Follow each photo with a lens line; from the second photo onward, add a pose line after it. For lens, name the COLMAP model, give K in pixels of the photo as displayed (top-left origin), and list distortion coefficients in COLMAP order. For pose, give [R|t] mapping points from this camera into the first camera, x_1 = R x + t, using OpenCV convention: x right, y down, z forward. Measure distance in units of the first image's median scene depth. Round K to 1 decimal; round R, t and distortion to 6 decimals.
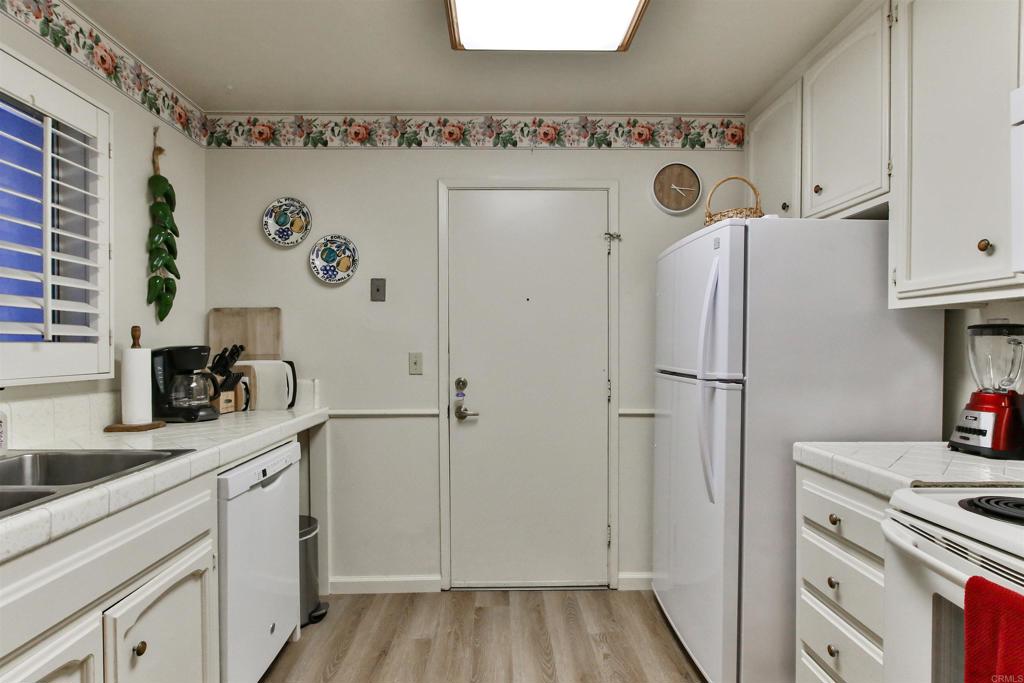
lens RADIAL K [[527.5, 0, 510.1], [0, 527.5, 347.4], [0, 0, 1]] dist [-0.003288, -0.001211]
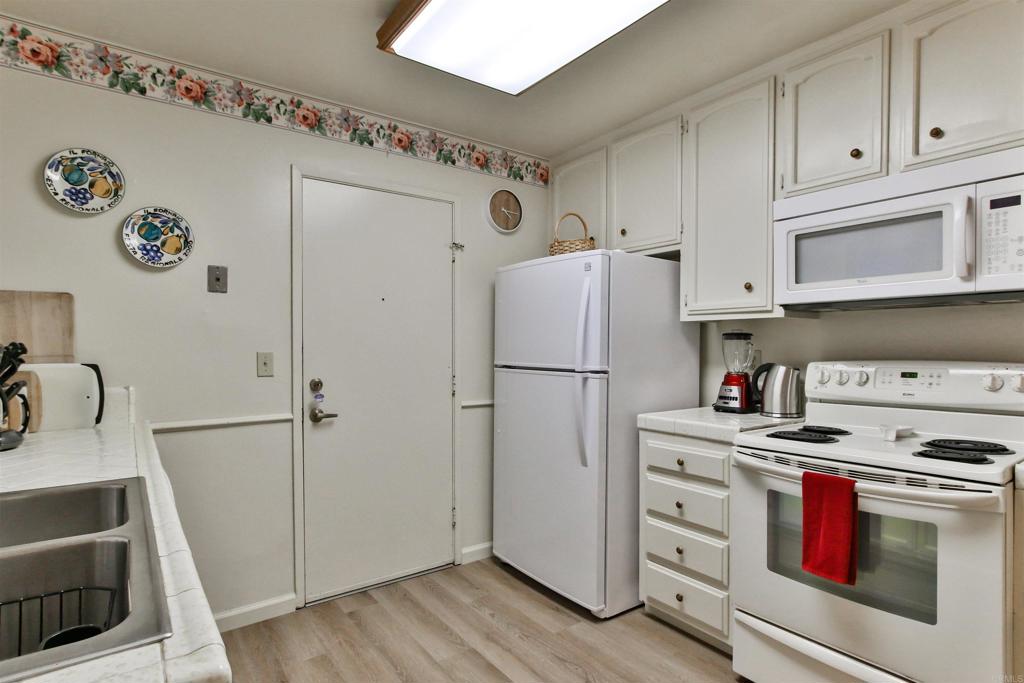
lens RADIAL K [[537.5, 0, 512.0], [0, 537.5, 341.5], [0, 0, 1]] dist [0.014857, -0.001213]
pose [[0.820750, 0.005386, 0.571262, -0.363906], [-0.002547, 0.999980, -0.005768, -0.003596], [-0.571282, 0.003279, 0.820748, 0.005748]]
